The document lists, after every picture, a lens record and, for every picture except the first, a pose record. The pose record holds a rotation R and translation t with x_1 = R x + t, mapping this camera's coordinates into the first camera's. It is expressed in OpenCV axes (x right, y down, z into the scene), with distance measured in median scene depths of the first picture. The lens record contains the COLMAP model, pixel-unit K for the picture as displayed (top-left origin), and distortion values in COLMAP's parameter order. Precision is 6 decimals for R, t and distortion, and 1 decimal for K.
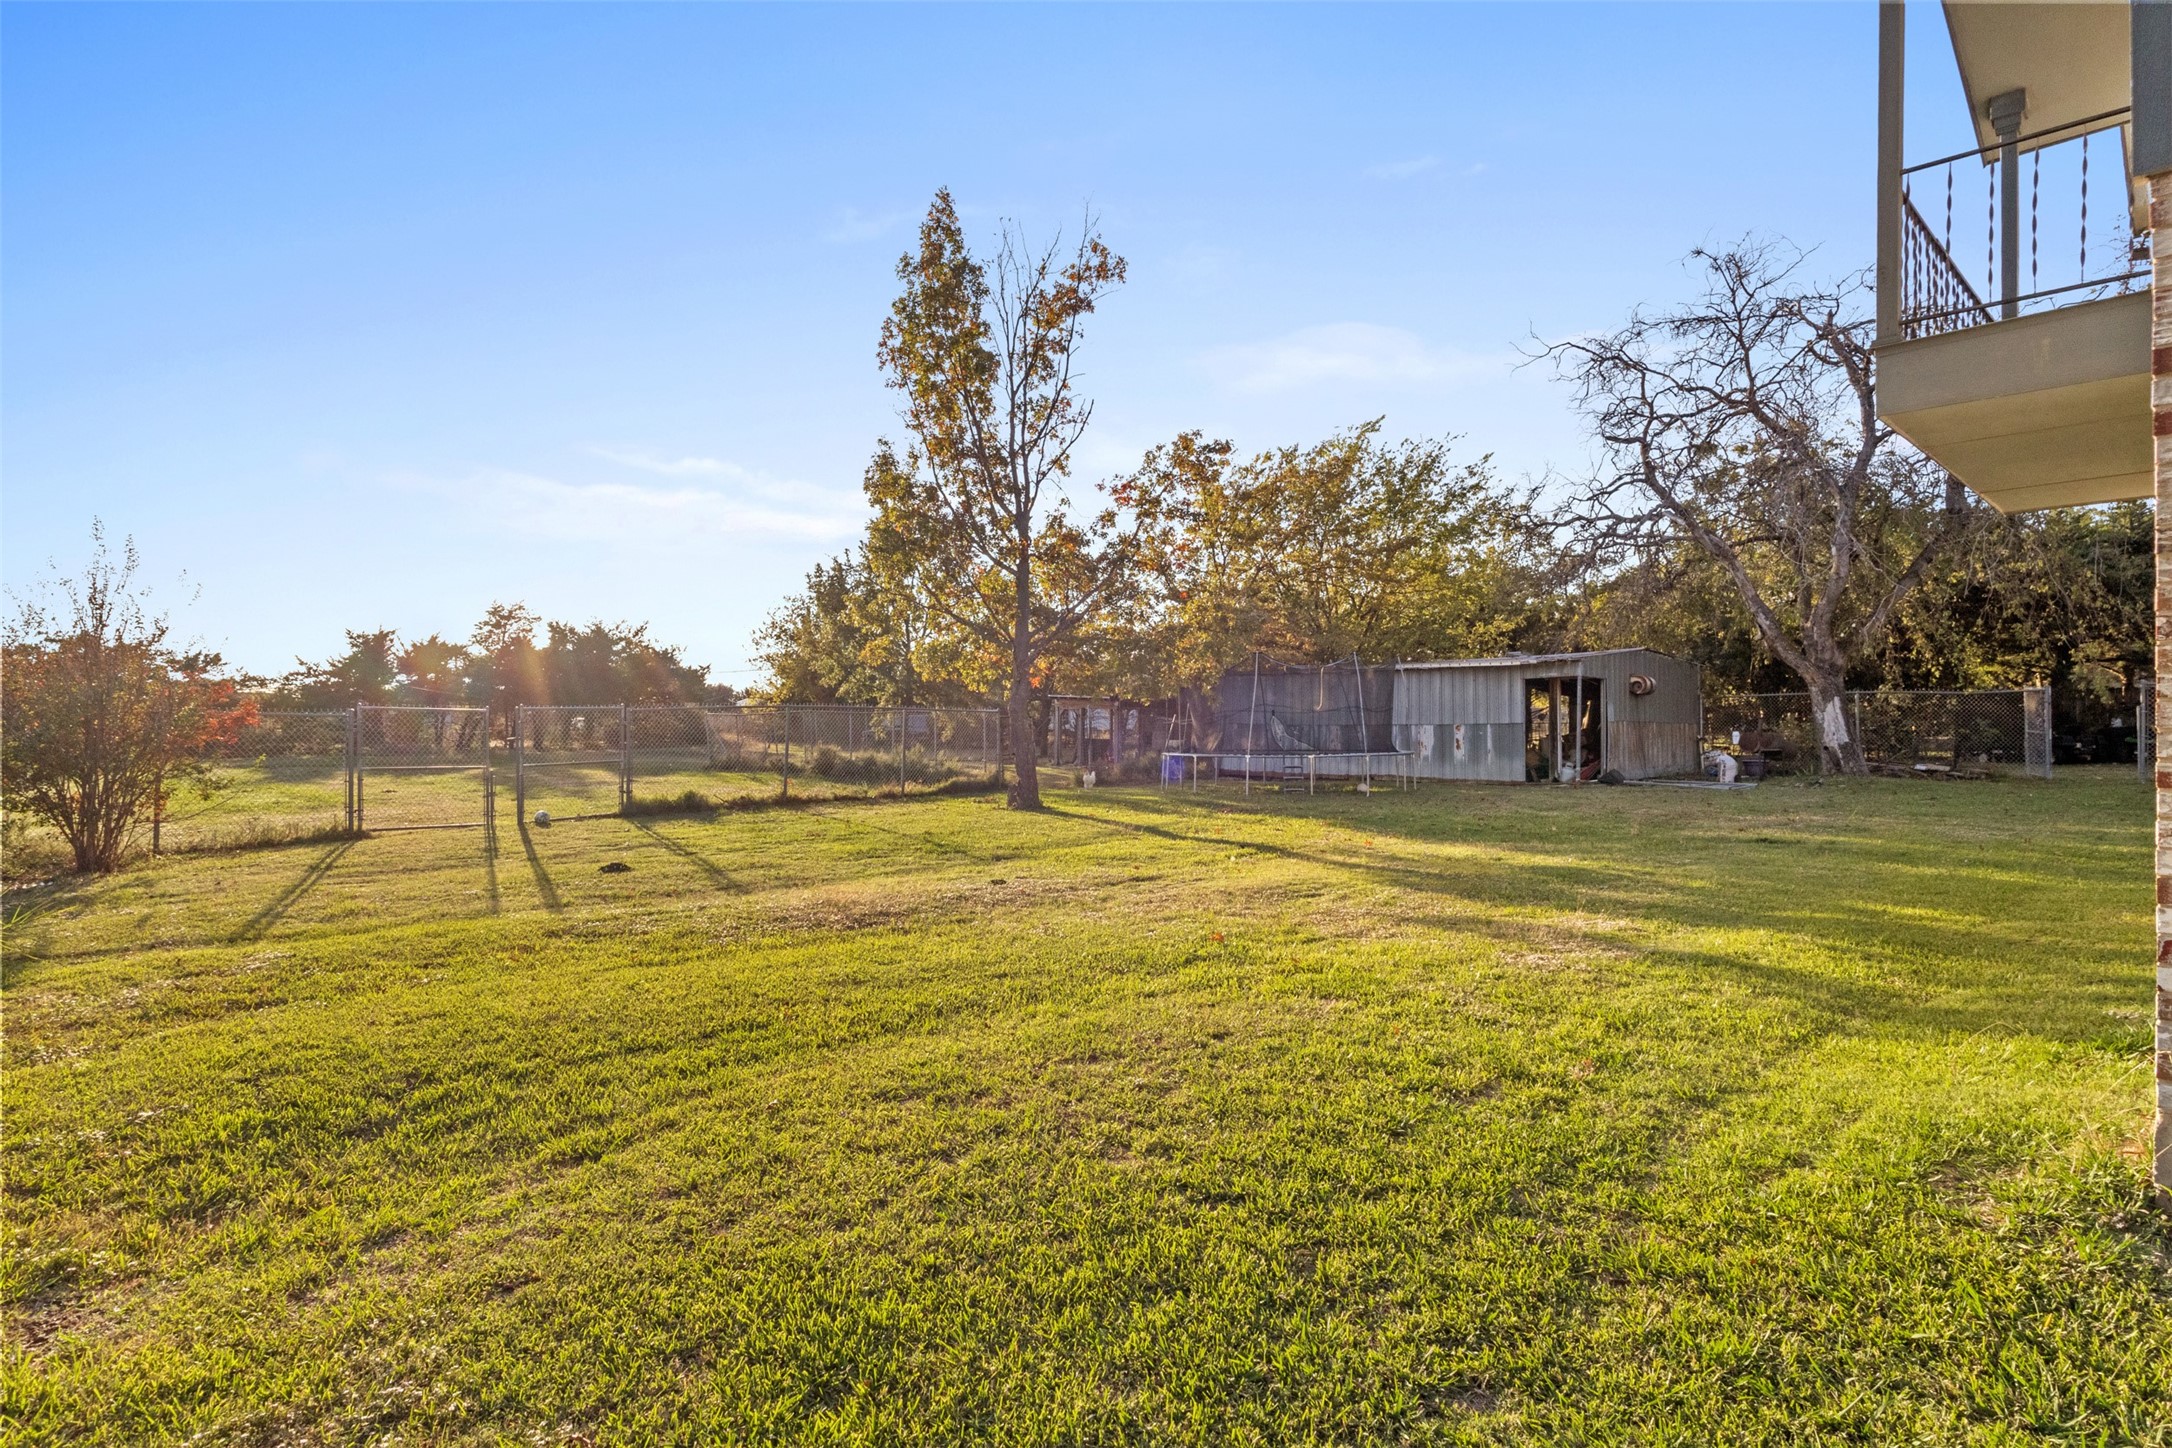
lens RADIAL K [[1170.0, 0, 1081.3], [0, 1170.0, 724.4], [0, 0, 1]] dist [0.007641, -0.000262]
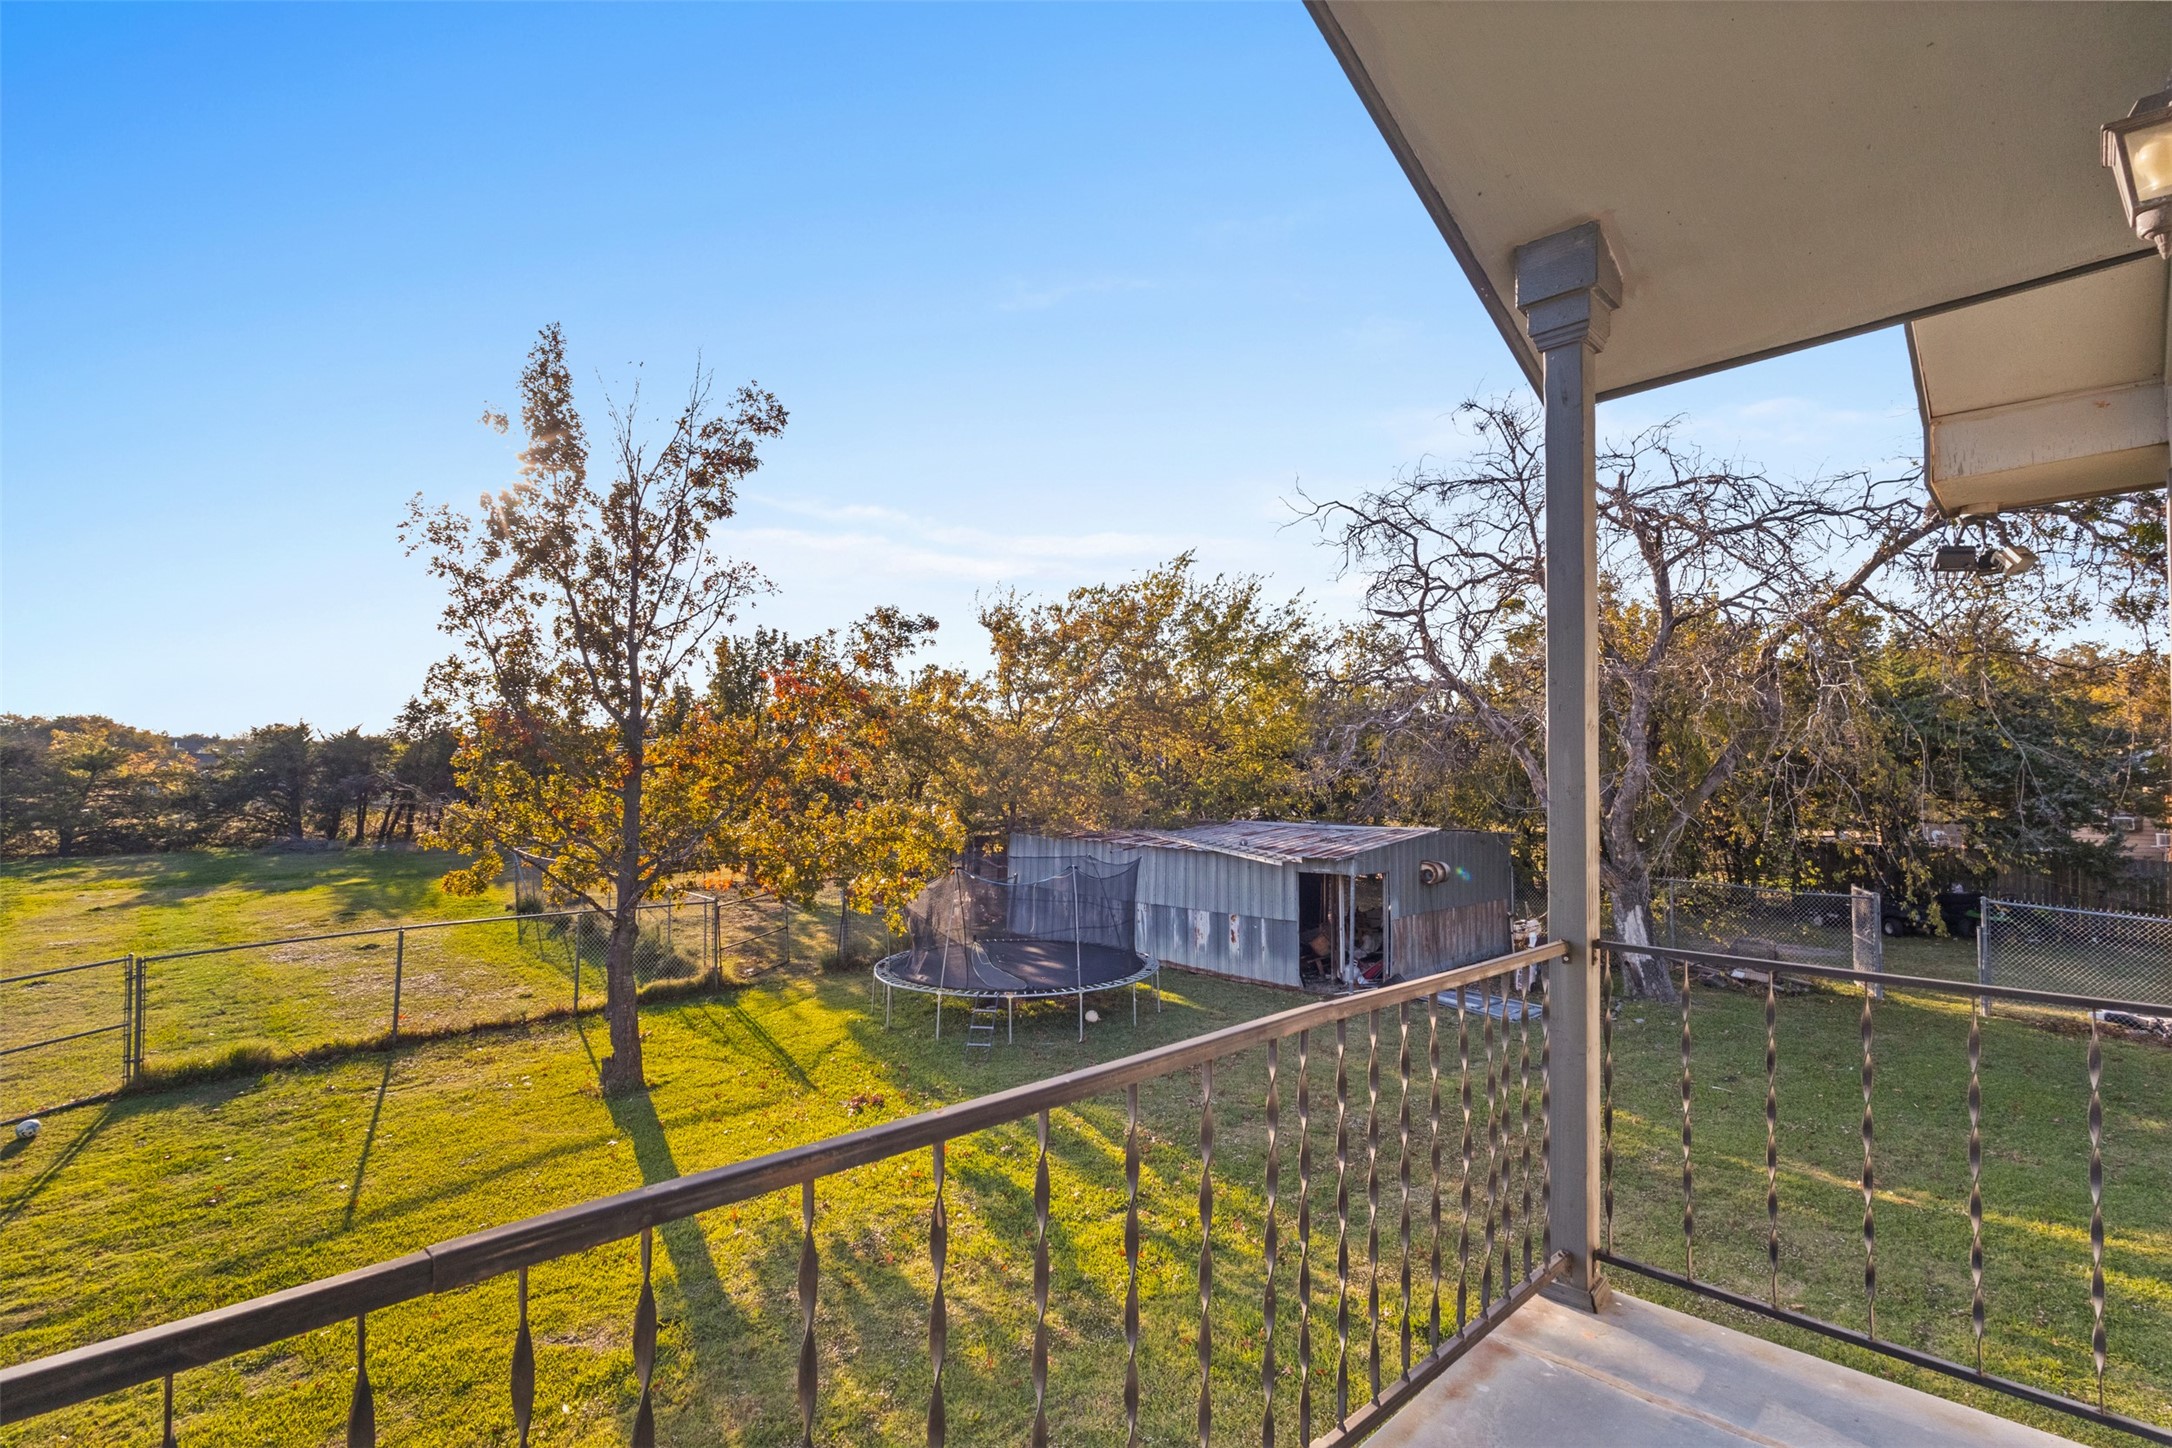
lens RADIAL K [[1011.8, 0, 1091.3], [0, 1011.8, 730.5], [0, 0, 1]] dist [0.007741, 0.002221]
pose [[0.999882, 0.004016, 0.014846, 0.221408], [-0.003590, 0.999585, -0.028574, -0.130581], [-0.014955, 0.028518, 0.999481, 0.242262]]
